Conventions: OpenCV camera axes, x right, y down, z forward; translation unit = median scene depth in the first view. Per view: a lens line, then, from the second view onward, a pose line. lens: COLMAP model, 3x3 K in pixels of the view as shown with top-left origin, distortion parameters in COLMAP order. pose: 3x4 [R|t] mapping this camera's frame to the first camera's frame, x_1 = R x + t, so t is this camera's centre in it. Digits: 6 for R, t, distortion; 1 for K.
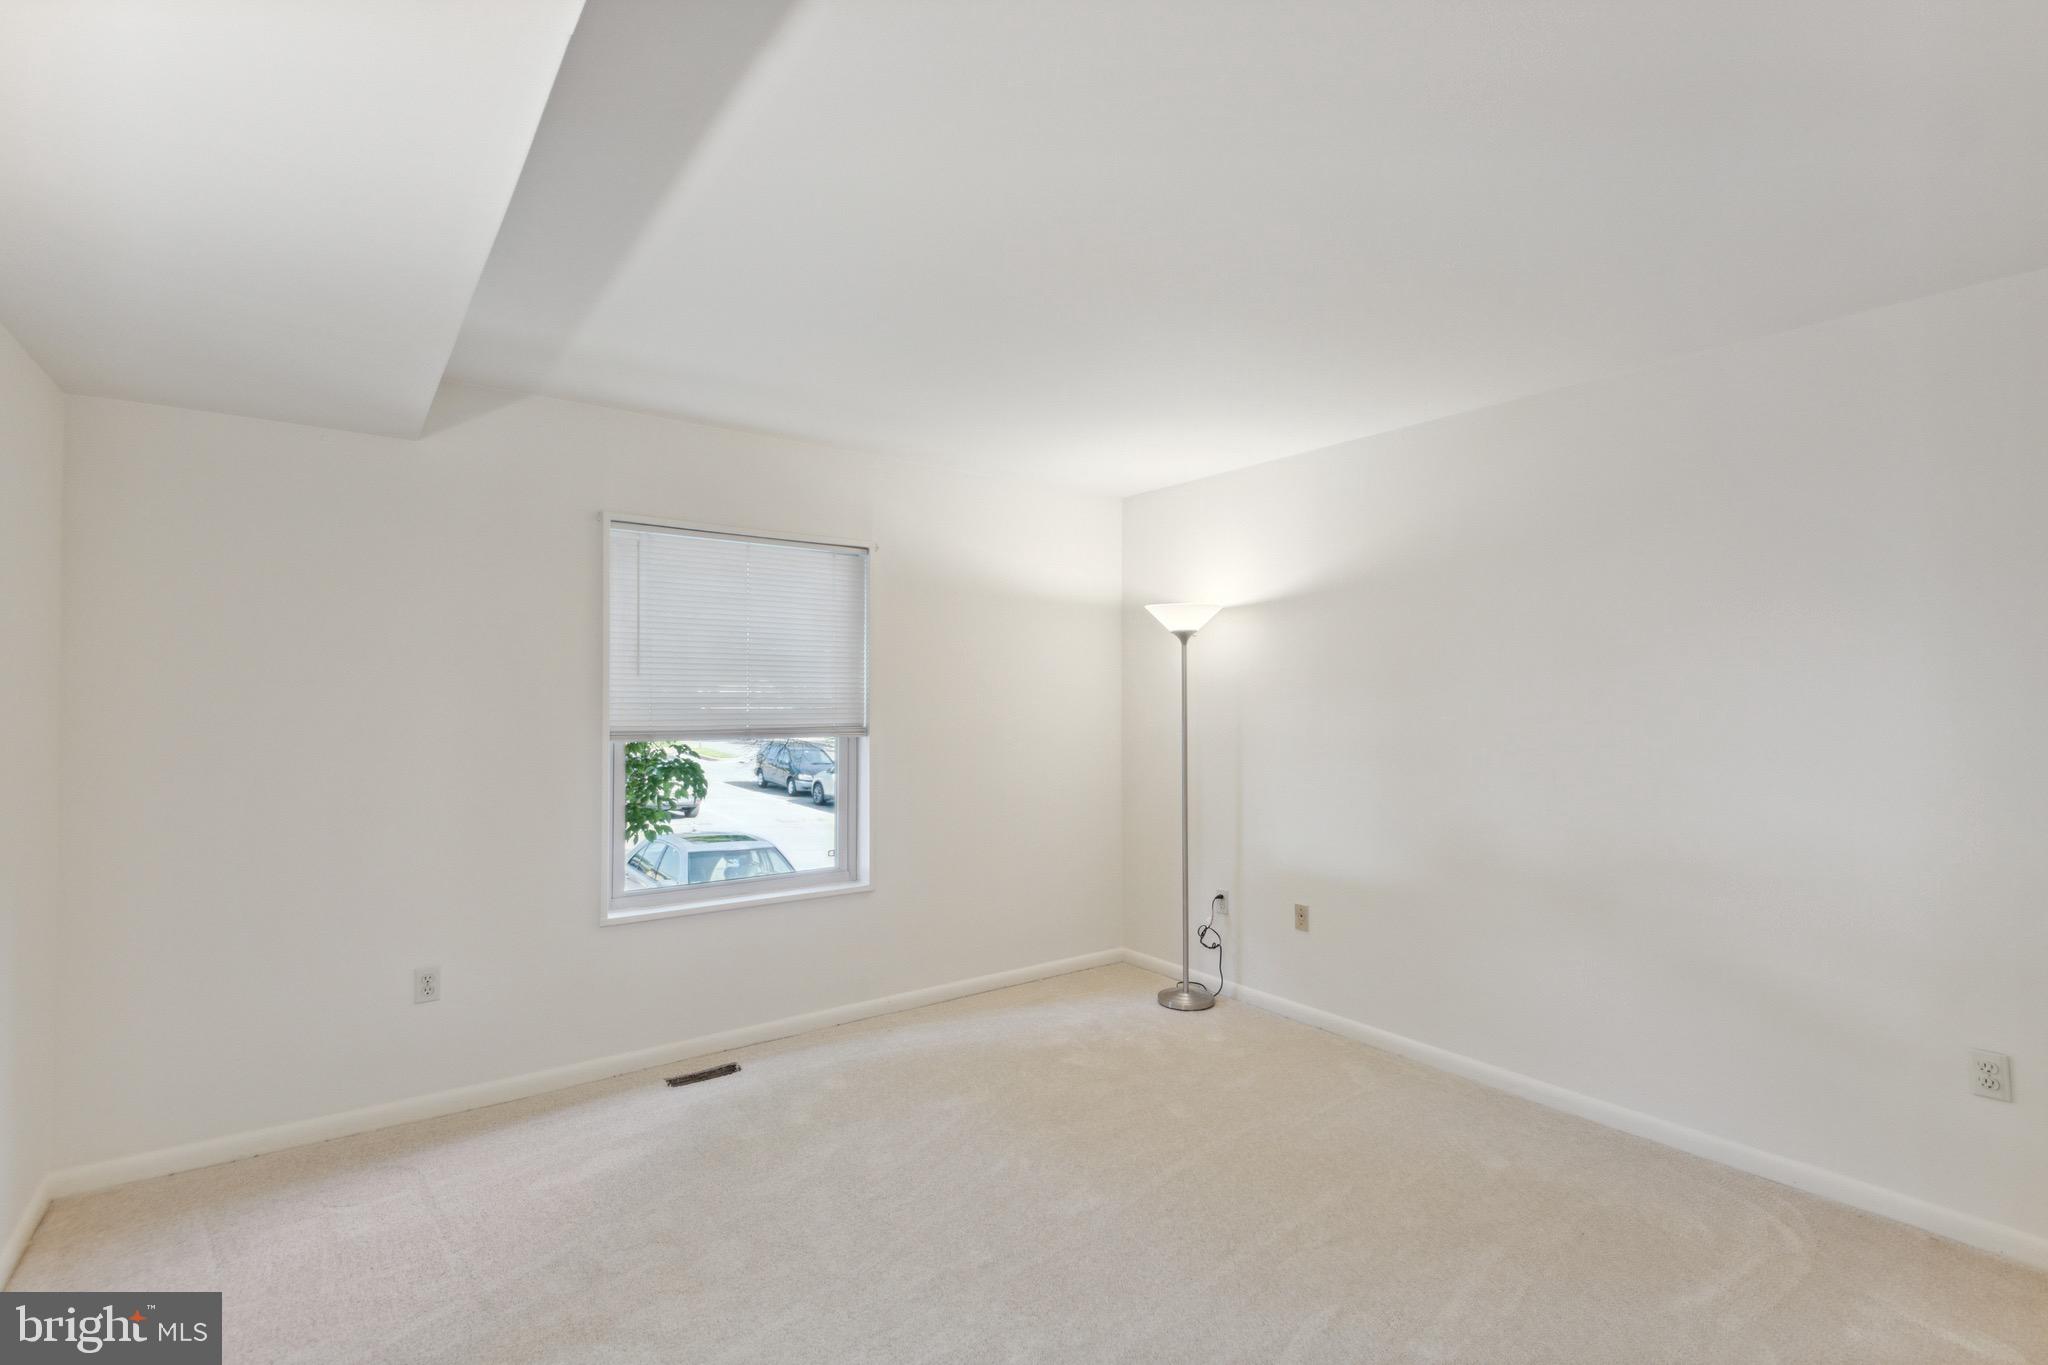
lens RADIAL K [[949.2, 0, 1025.7], [0, 949.2, 673.6], [0, 0, 1]] dist [0.041356, -0.029257]
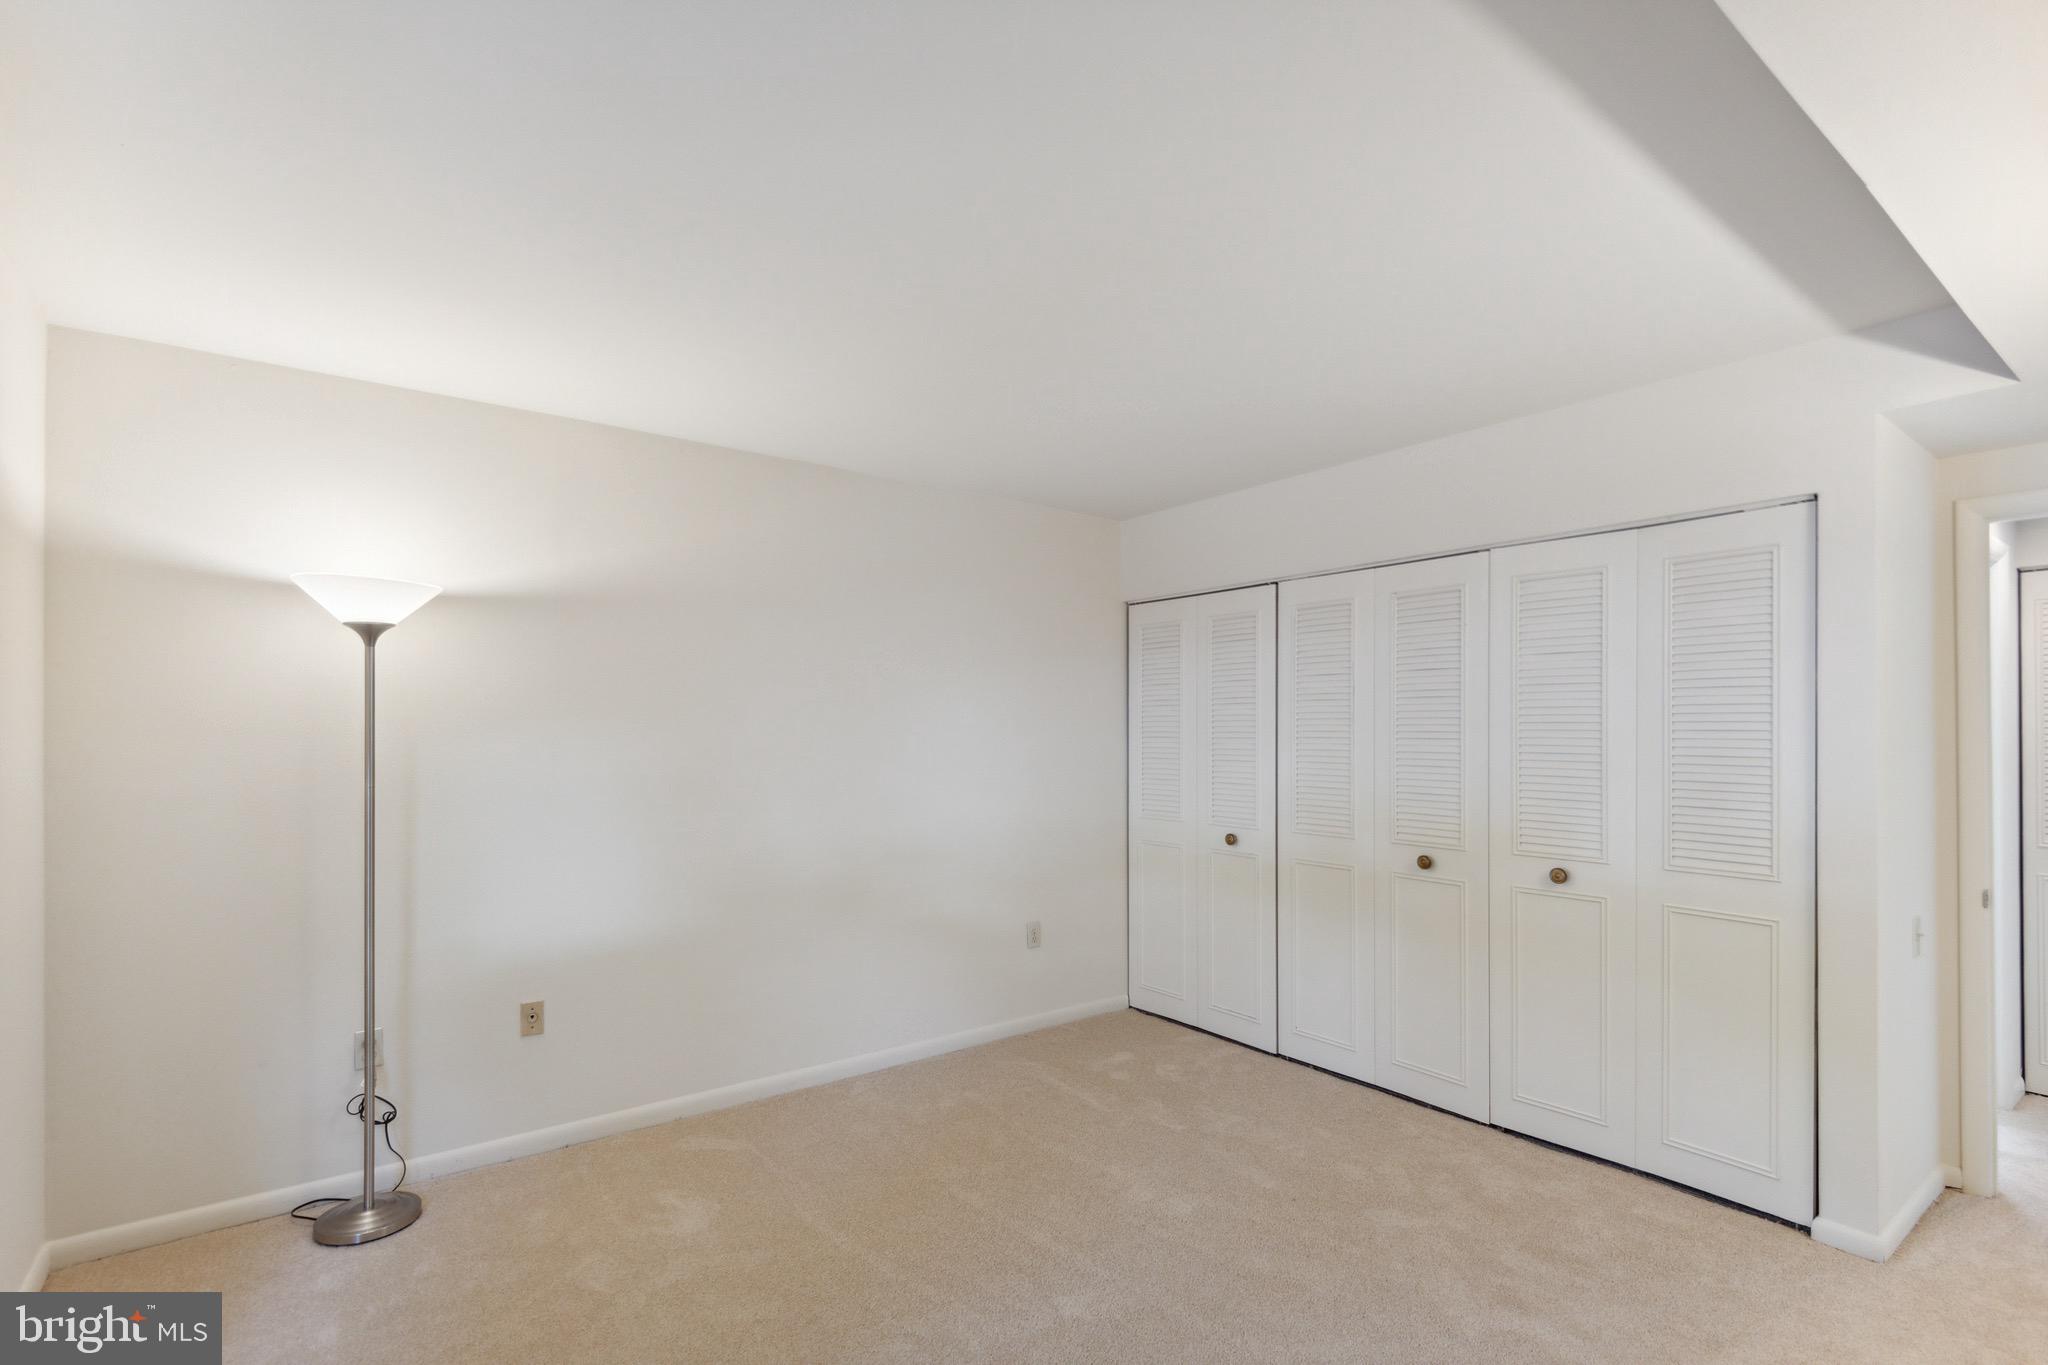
lens RADIAL K [[960.6, 0, 1024.8], [0, 960.6, 723.4], [0, 0, 1]] dist [0.000482, 0.000055]
pose [[-0.016135, 0.003599, 0.999863, -0.472252], [-0.020696, 0.999778, -0.003933, 0.013425], [-0.999656, -0.020756, -0.016057, 0.605620]]
